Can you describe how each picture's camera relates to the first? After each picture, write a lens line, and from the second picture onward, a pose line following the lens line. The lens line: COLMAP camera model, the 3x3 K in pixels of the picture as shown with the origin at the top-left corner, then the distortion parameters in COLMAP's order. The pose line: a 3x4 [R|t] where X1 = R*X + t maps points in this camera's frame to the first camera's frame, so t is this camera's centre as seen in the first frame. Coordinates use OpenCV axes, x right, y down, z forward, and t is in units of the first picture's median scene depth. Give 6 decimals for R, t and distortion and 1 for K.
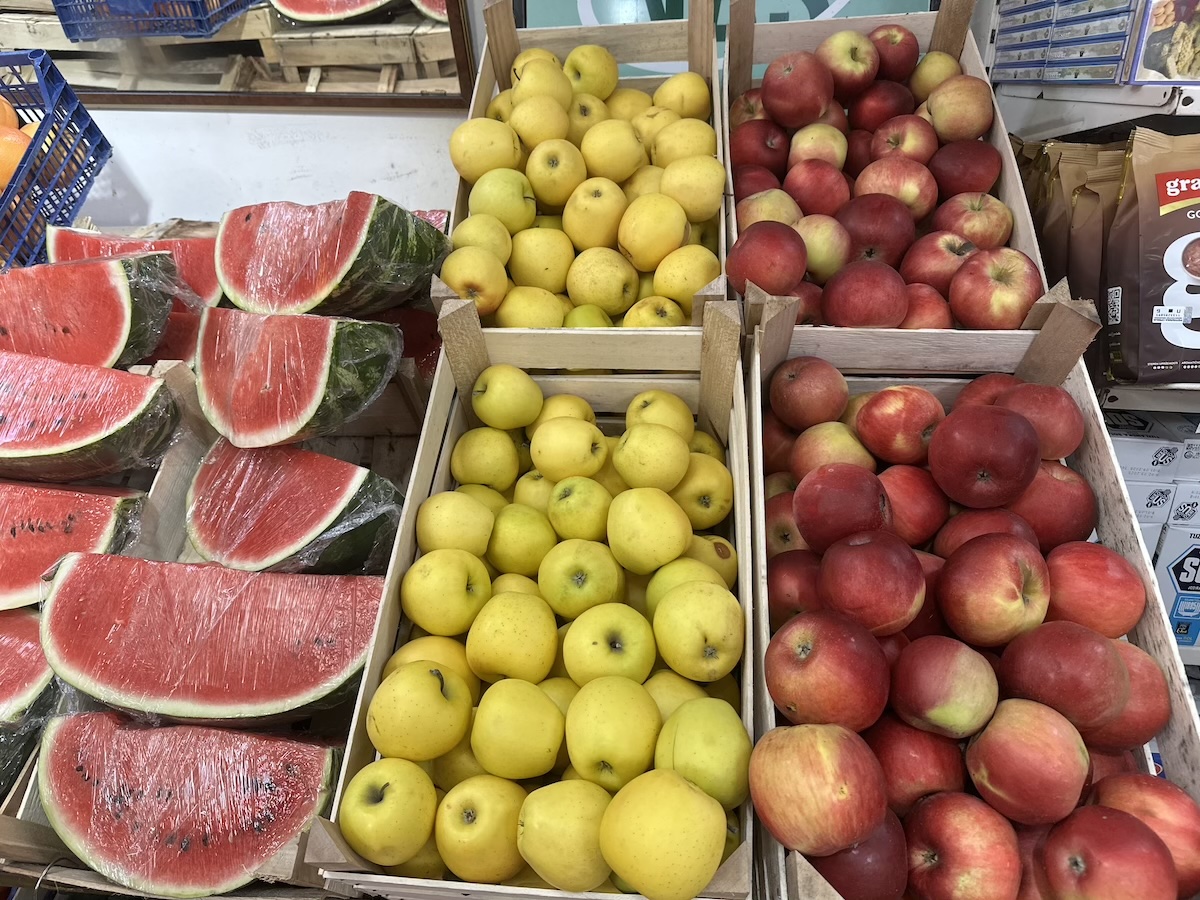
lens RADIAL K [[855.3, 0, 600.0], [0, 855.3, 450.0], [0, 0, 1]] dist [0.103036, -0.119105]
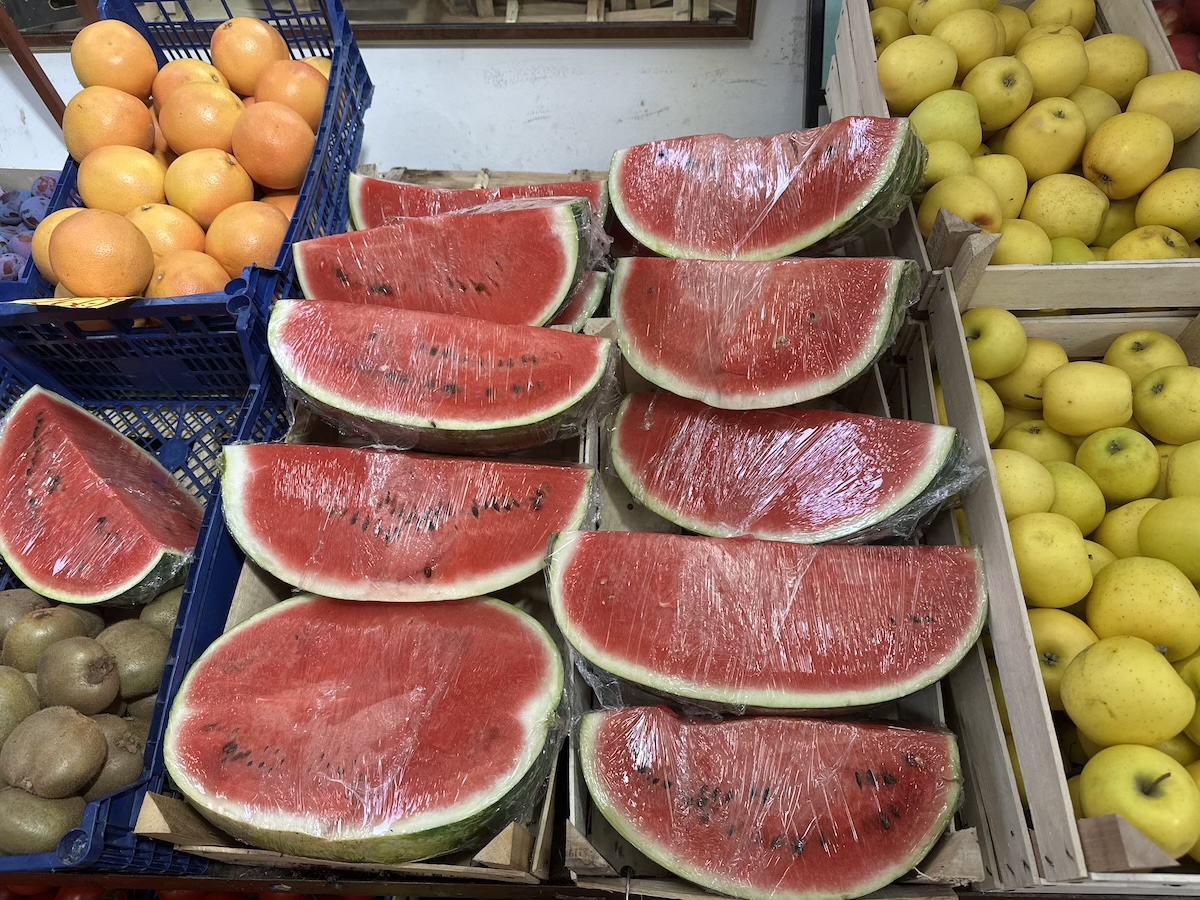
lens RADIAL K [[855.3, 0, 600.0], [0, 855.3, 450.0], [0, 0, 1]] dist [0.103036, -0.119105]
pose [[0.997765, -0.038207, 0.054814, -0.561539], [0.035546, 0.998179, 0.048726, -0.008714], [-0.056576, -0.046669, 0.997307, 0.102351]]
